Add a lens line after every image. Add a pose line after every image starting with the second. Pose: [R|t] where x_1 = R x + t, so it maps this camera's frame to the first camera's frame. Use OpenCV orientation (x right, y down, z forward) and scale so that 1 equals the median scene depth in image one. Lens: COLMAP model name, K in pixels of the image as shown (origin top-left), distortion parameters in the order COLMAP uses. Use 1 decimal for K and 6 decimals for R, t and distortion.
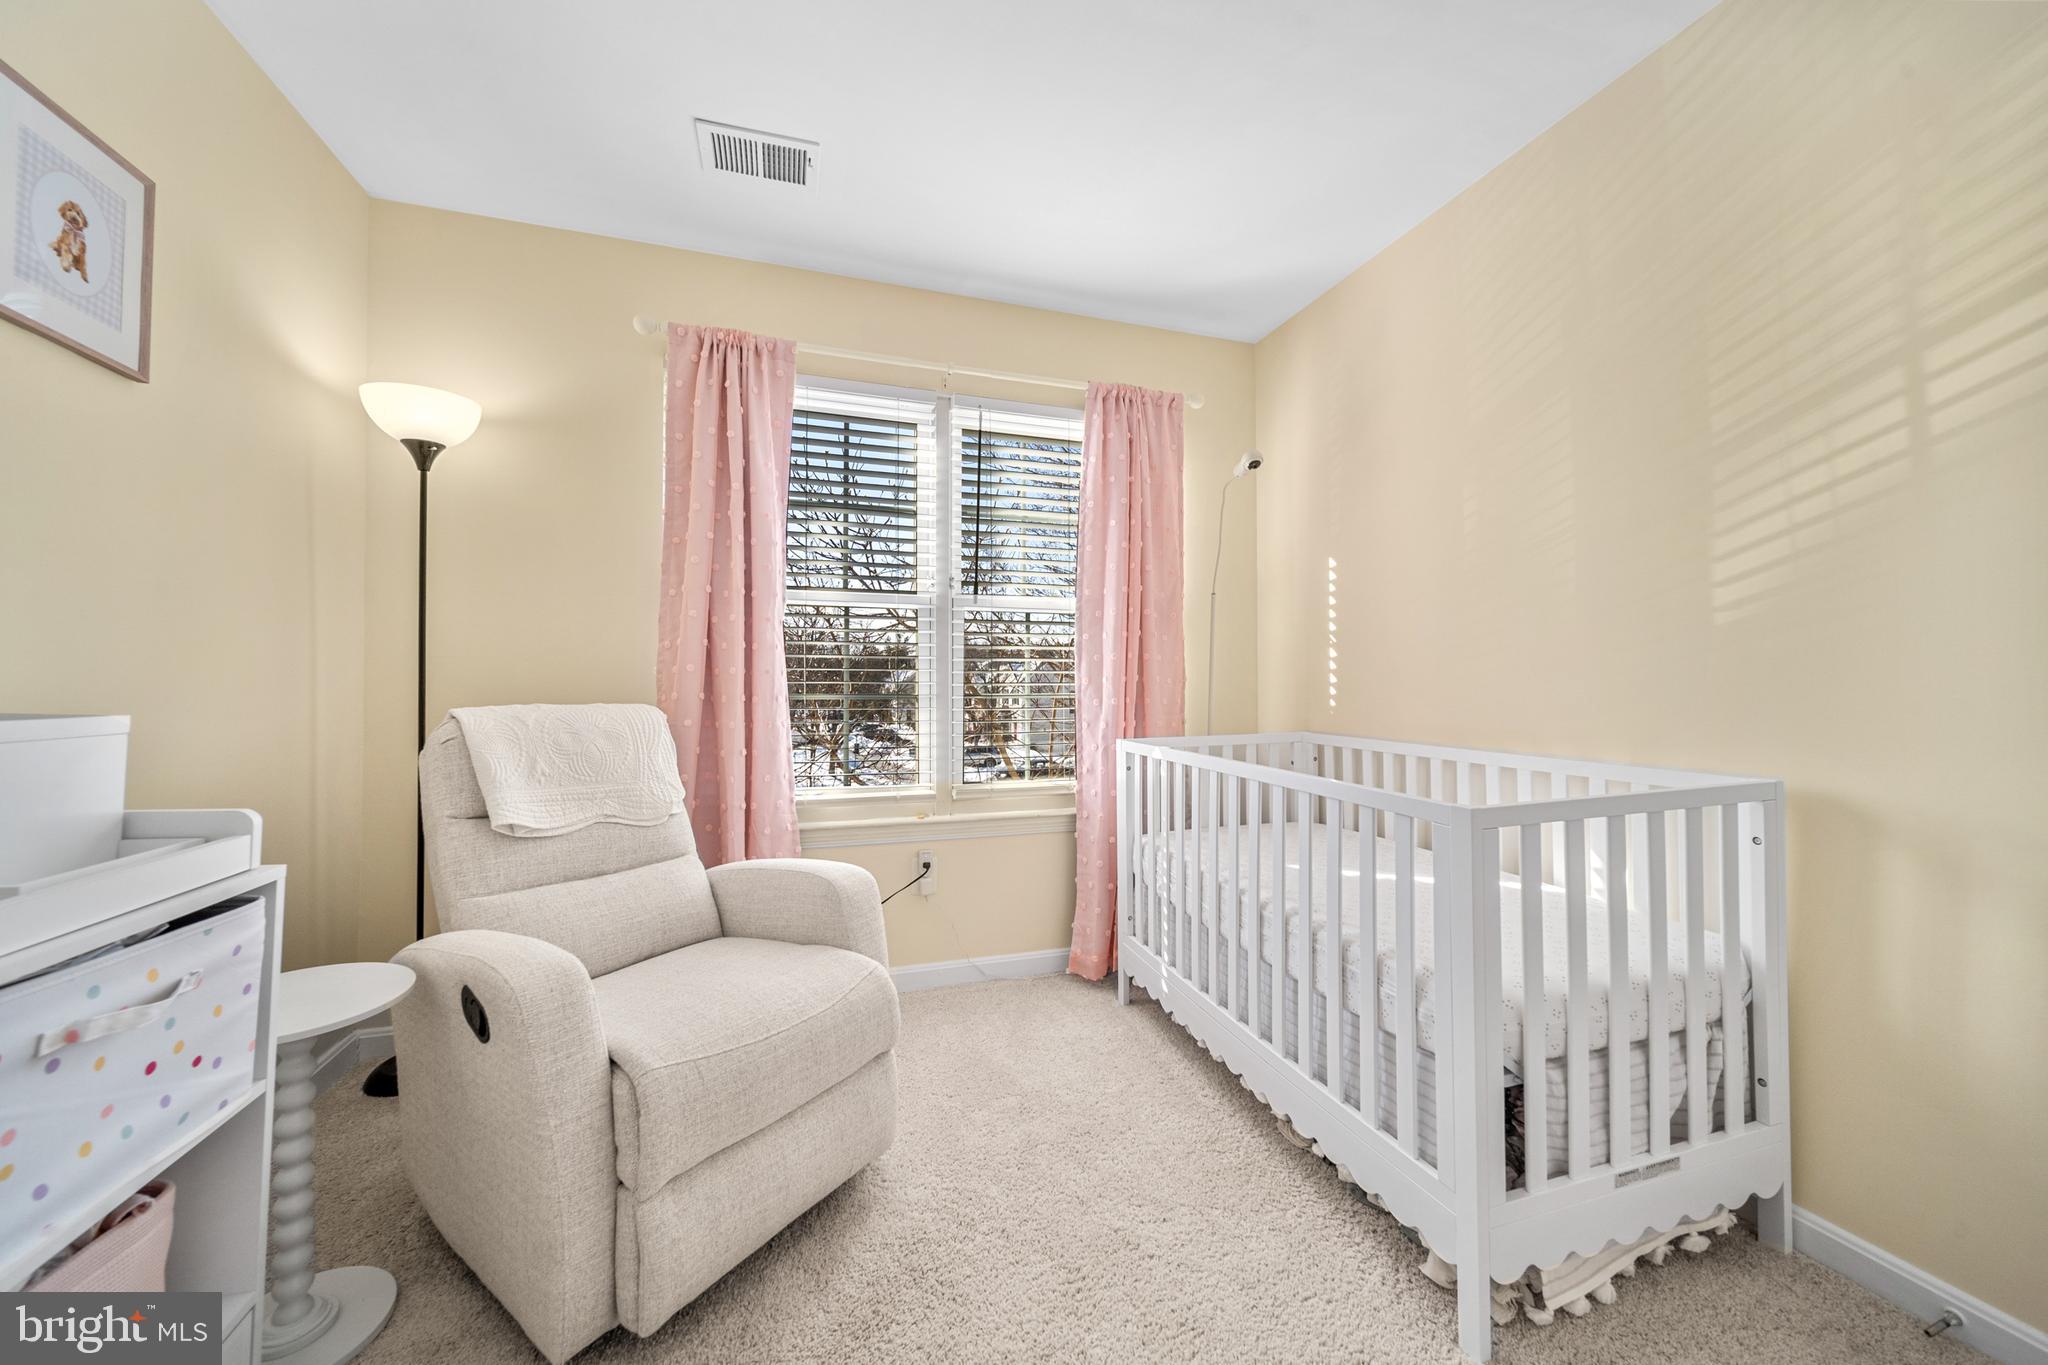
lens RADIAL K [[745.4, 0, 1024.0], [0, 745.4, 670.8], [0, 0, 1]] dist [0.000486, -0.000344]
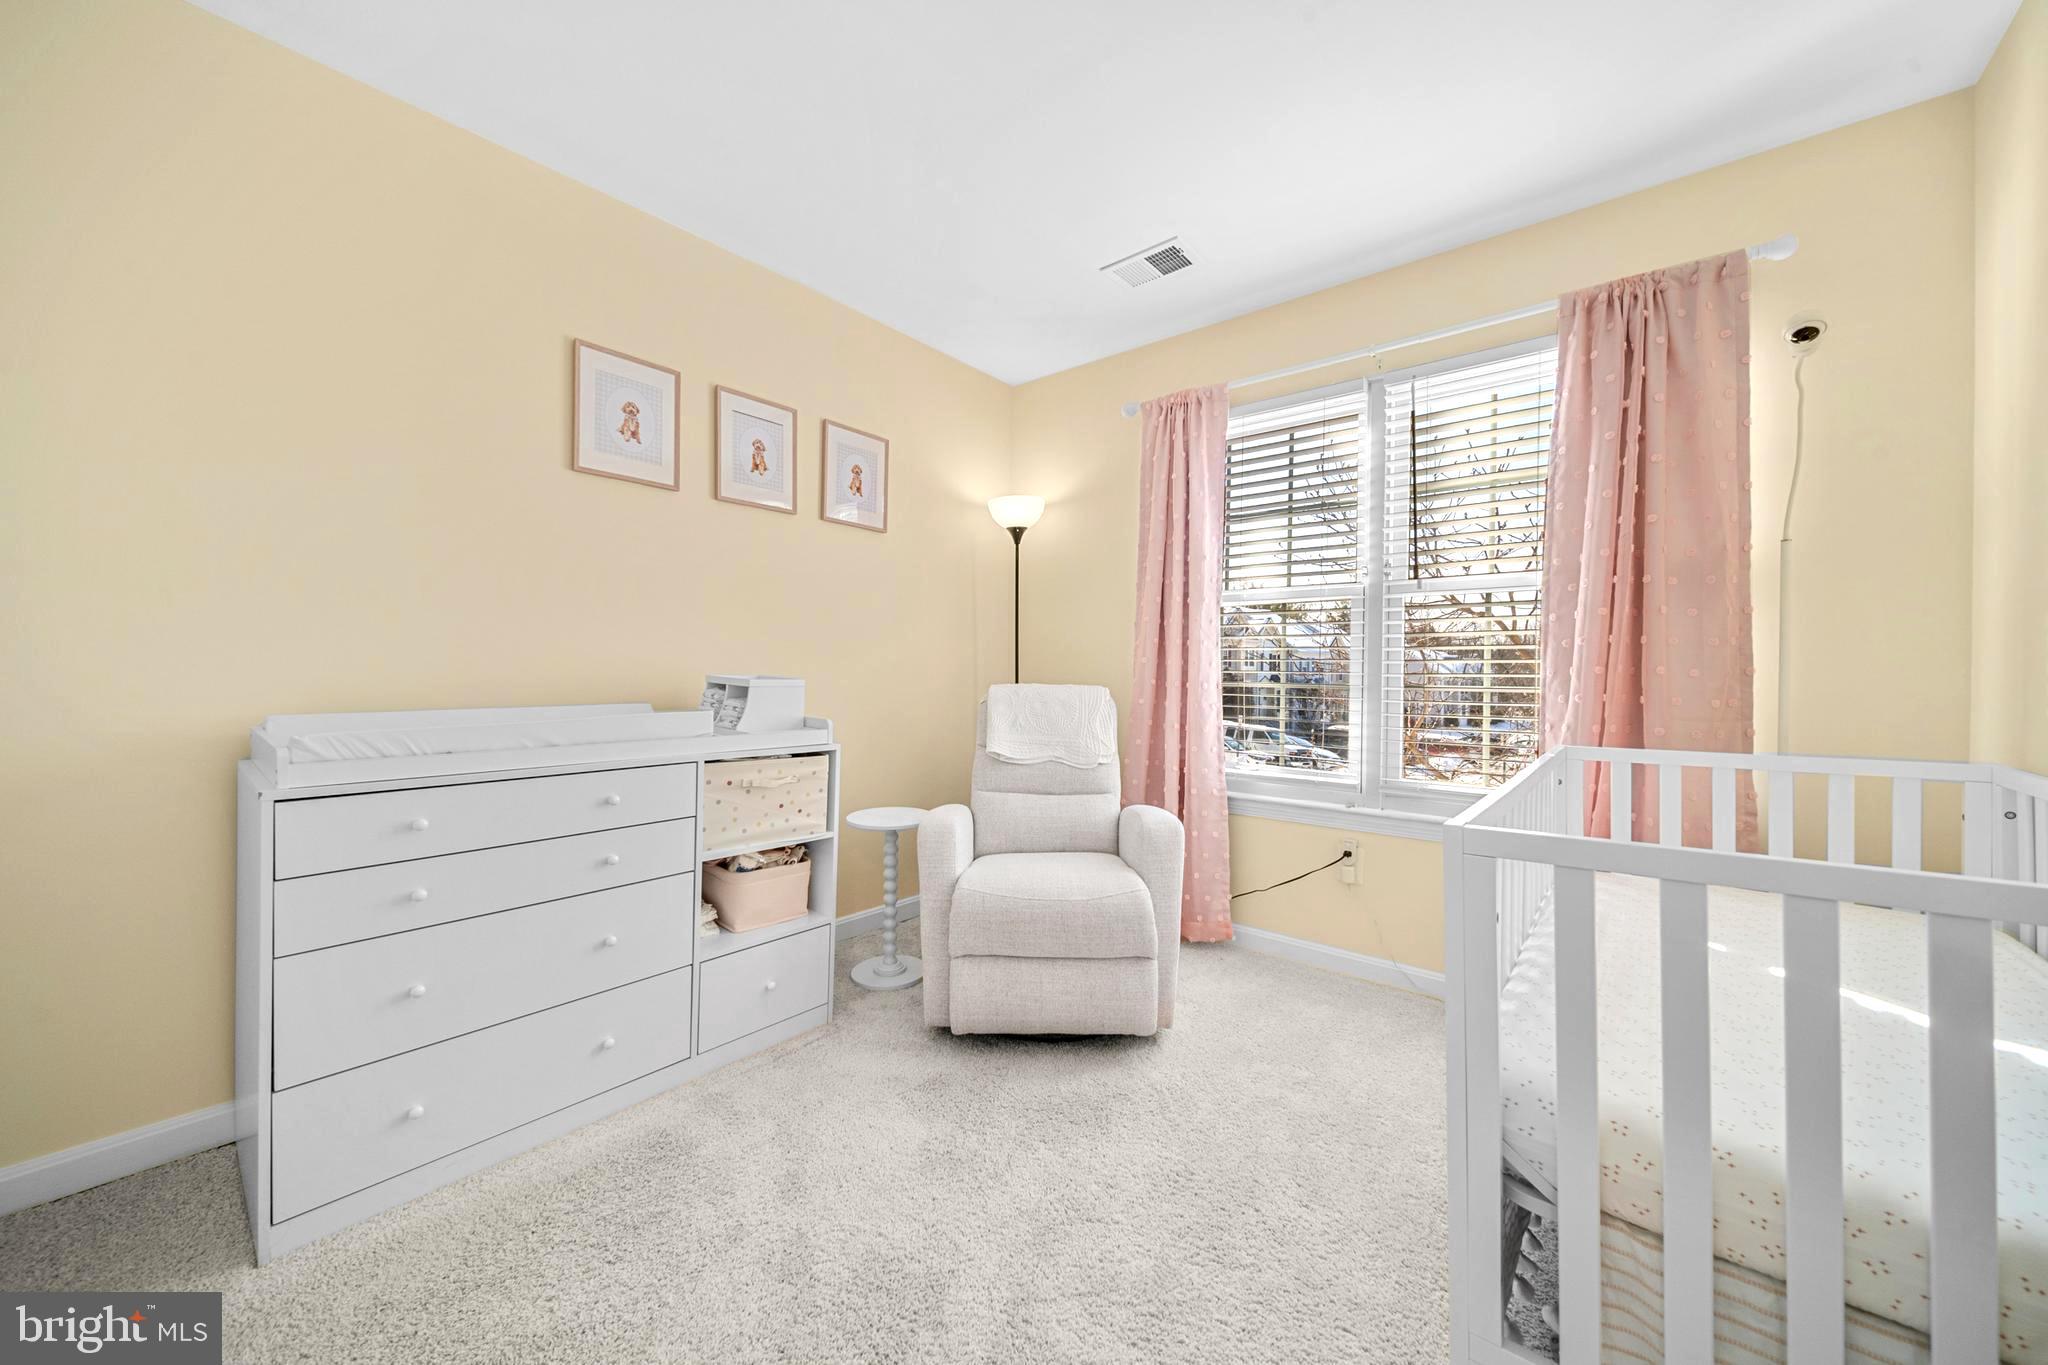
lens RADIAL K [[745.4, 0, 1012.4], [0, 745.4, 674.4], [0, 0, 1]] dist [0.000486, -0.000344]
pose [[0.527587, 0.007186, -0.849470, 0.527043], [0.003209, 0.999940, 0.010451, 0.006080], [0.849495, -0.008240, 0.527533, 0.089554]]
